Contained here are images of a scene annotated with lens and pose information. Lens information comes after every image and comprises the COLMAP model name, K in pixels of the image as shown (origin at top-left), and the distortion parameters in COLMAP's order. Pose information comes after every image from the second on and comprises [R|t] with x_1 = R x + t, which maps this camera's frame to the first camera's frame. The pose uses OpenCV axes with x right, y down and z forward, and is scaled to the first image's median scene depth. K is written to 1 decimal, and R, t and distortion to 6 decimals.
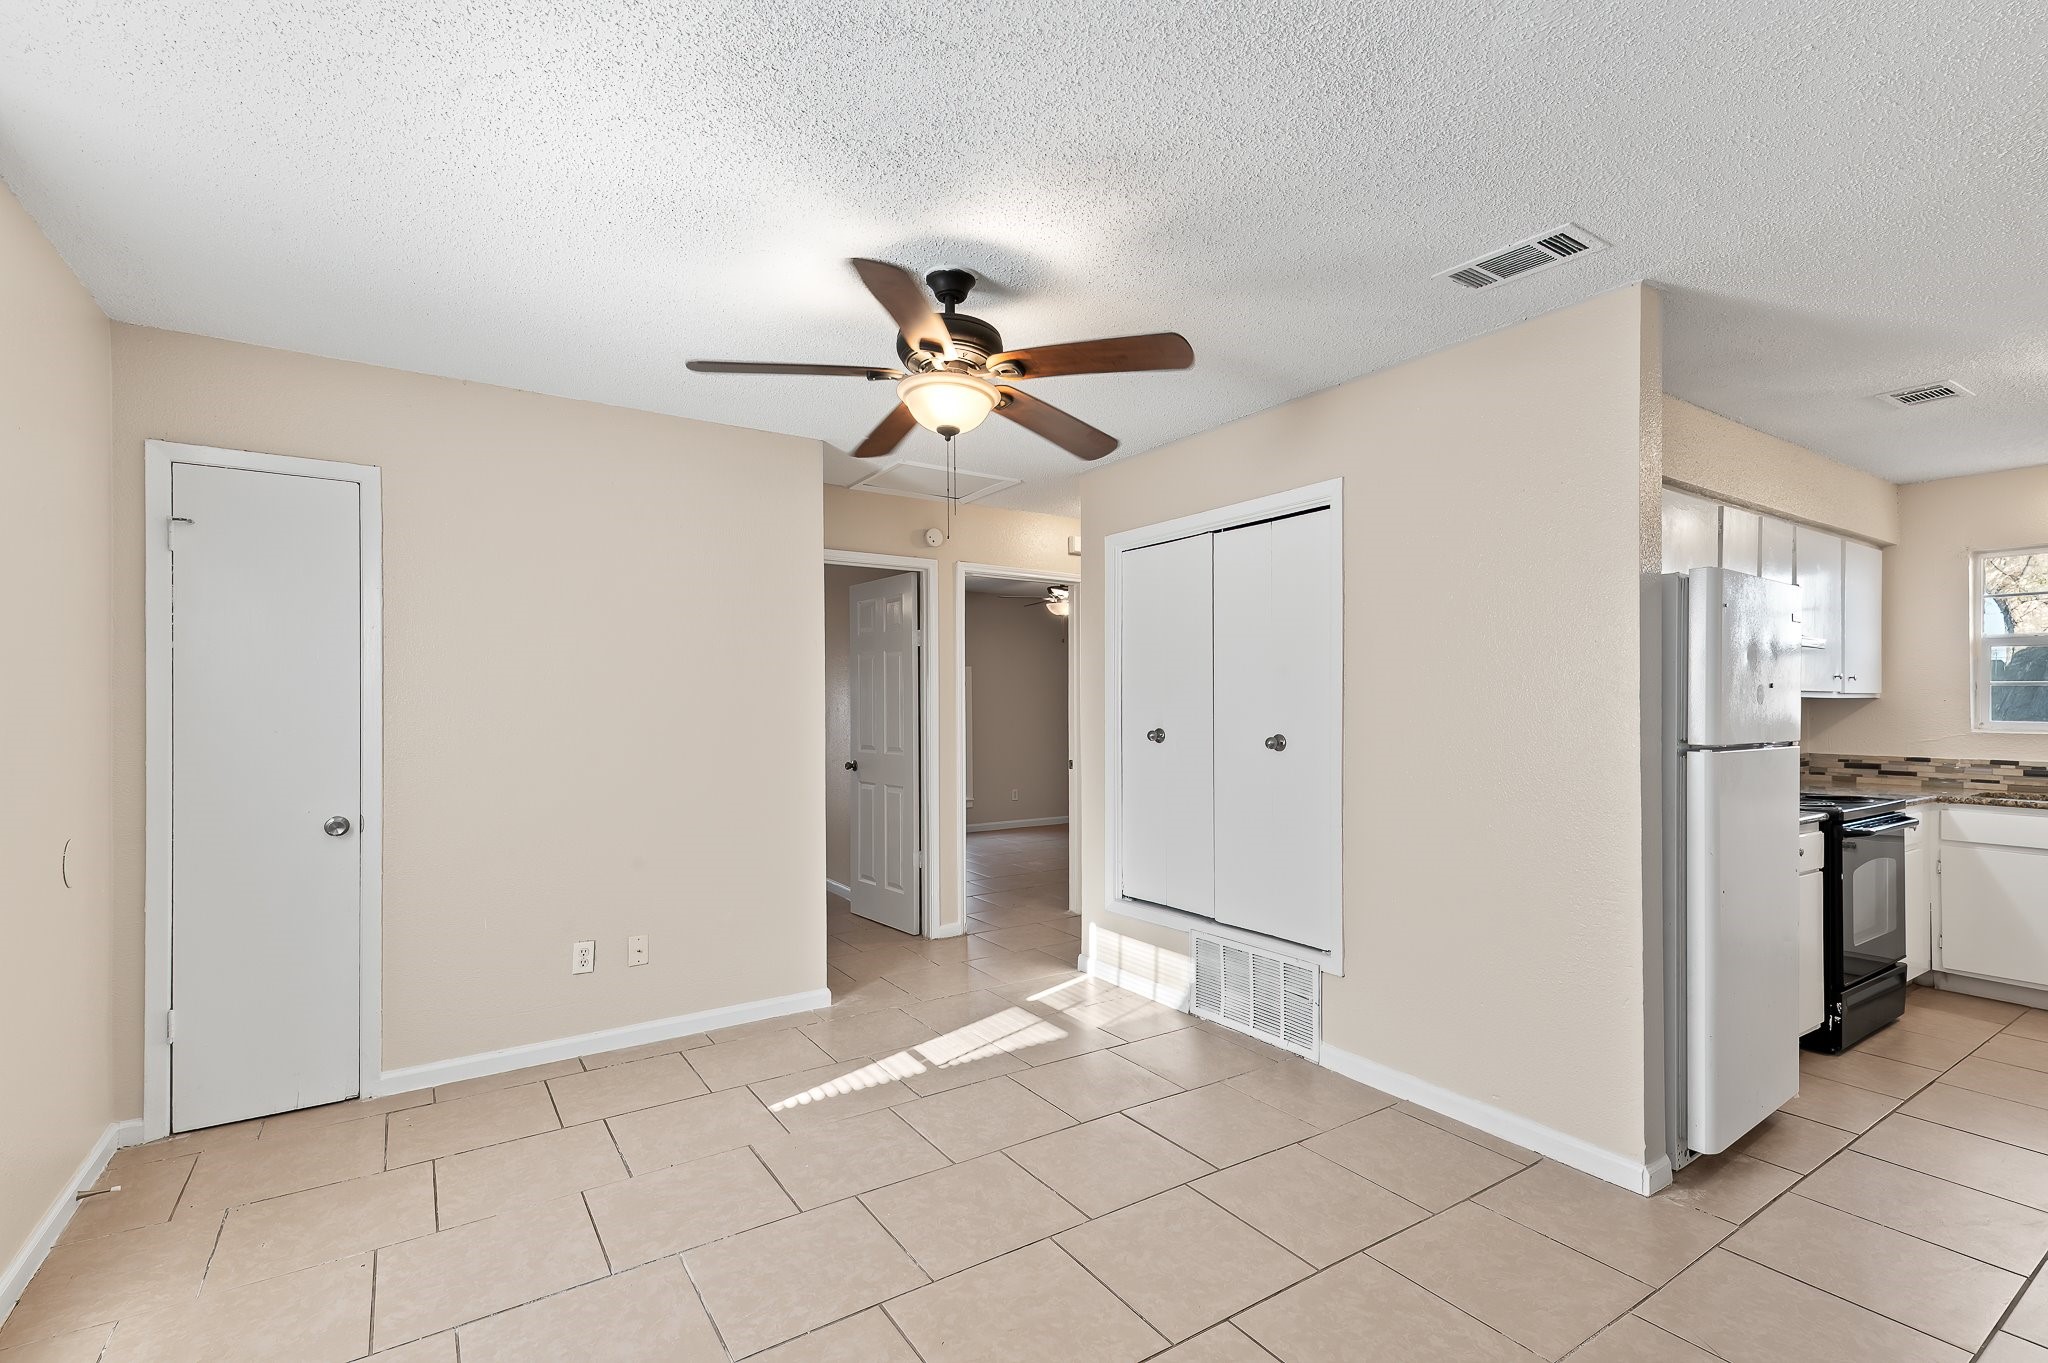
lens RADIAL K [[958.4, 0, 991.9], [0, 958.4, 691.8], [0, 0, 1]] dist [0.001140, -0.002012]
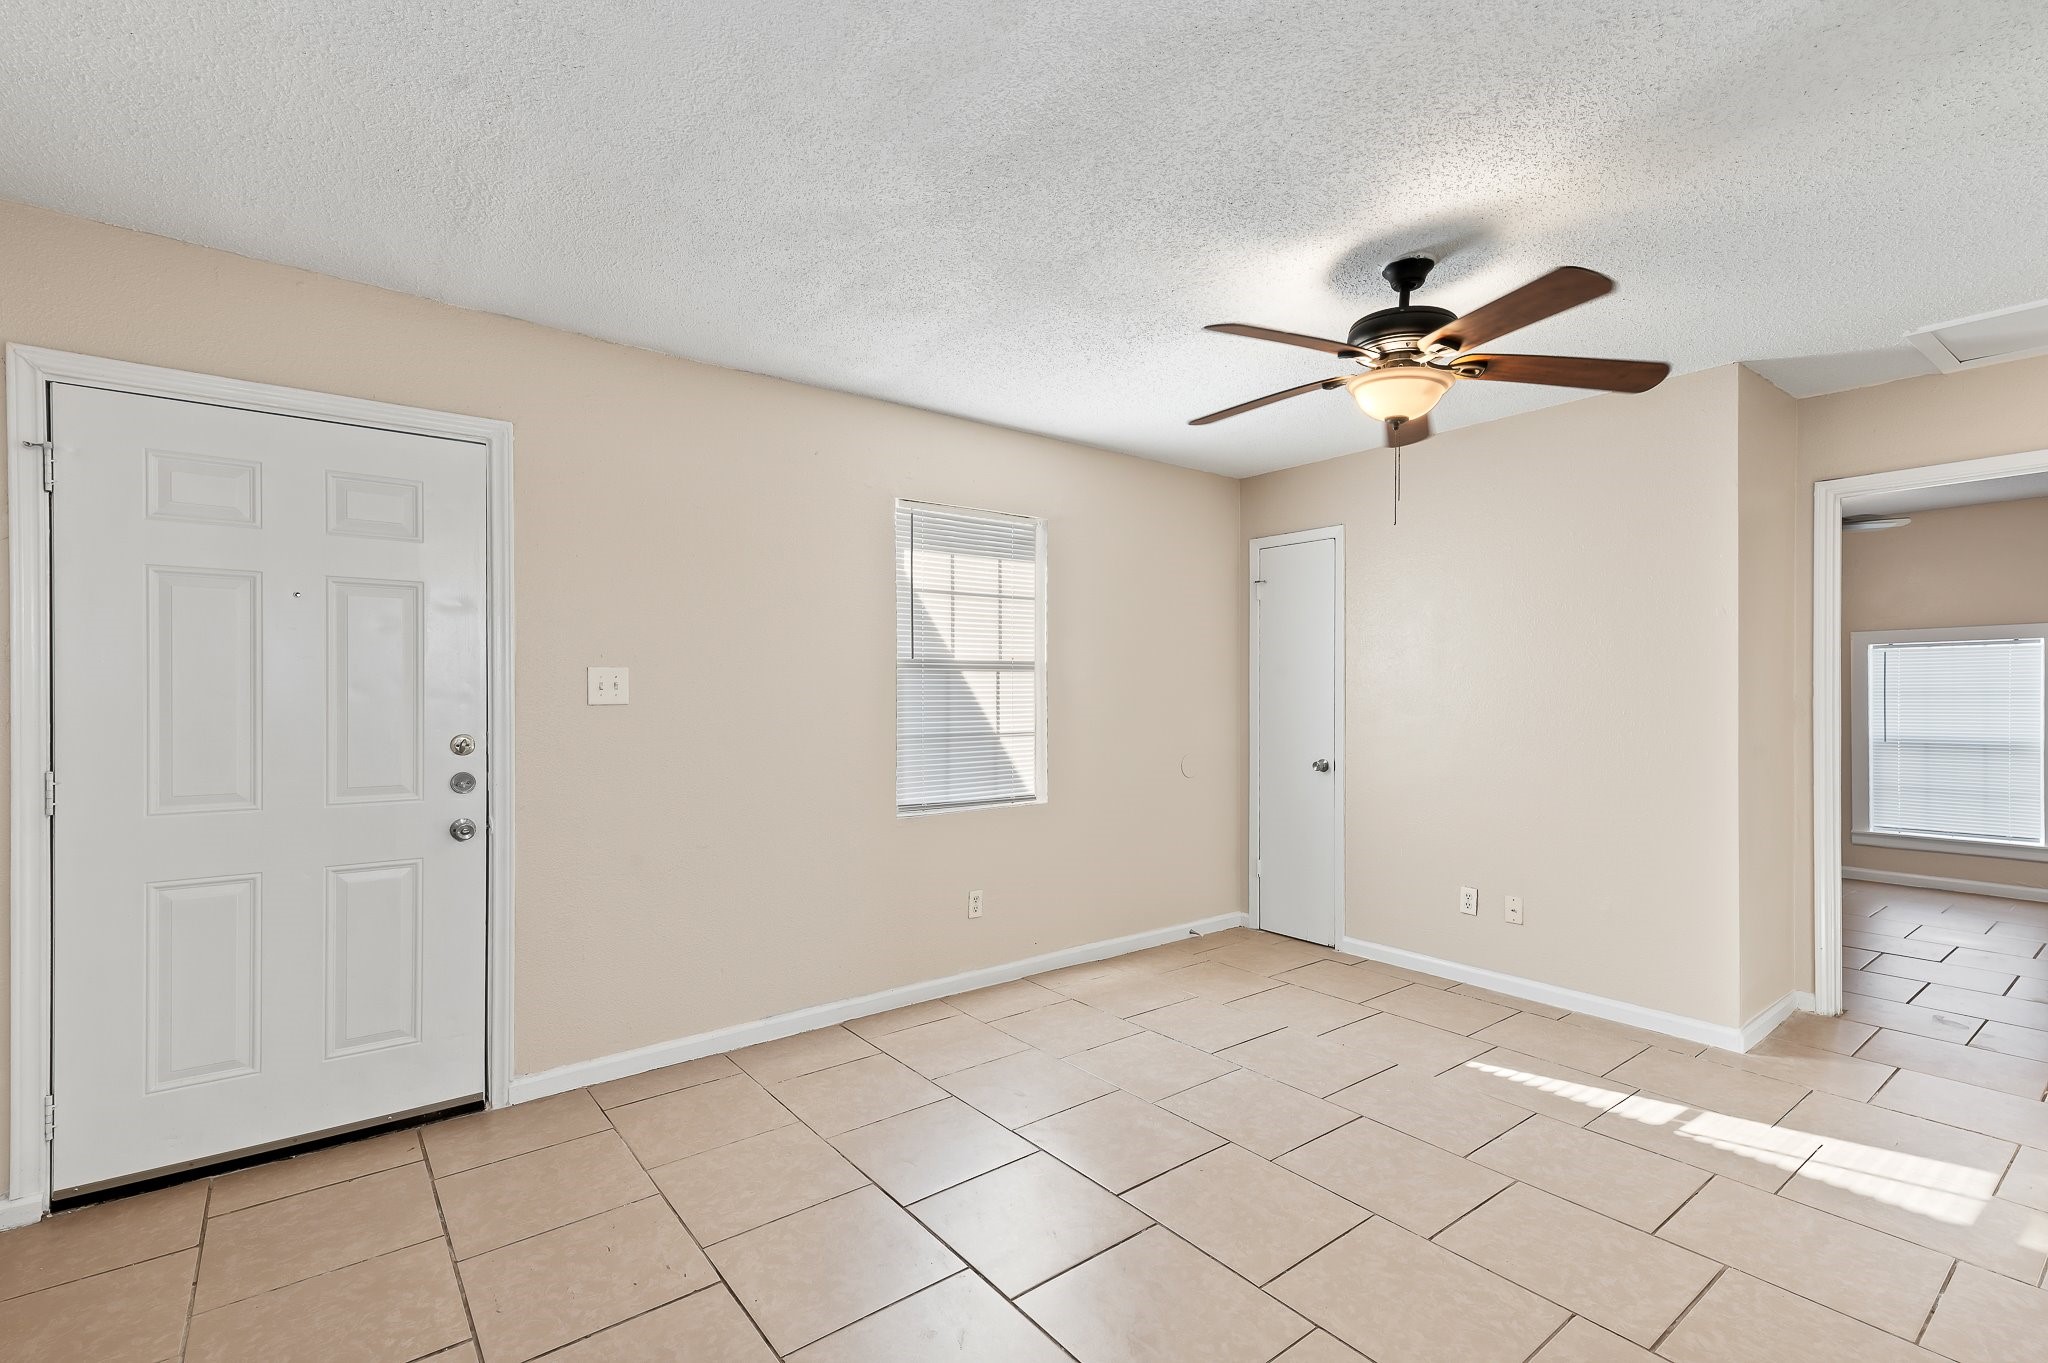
lens RADIAL K [[958.4, 0, 1027.6], [0, 958.4, 669.3], [0, 0, 1]] dist [0.001140, -0.002012]
pose [[0.043744, -0.011897, -0.998972, 0.766446], [0.012618, 0.999856, -0.011355, -0.002204], [0.998963, -0.012108, 0.043888, 0.425218]]
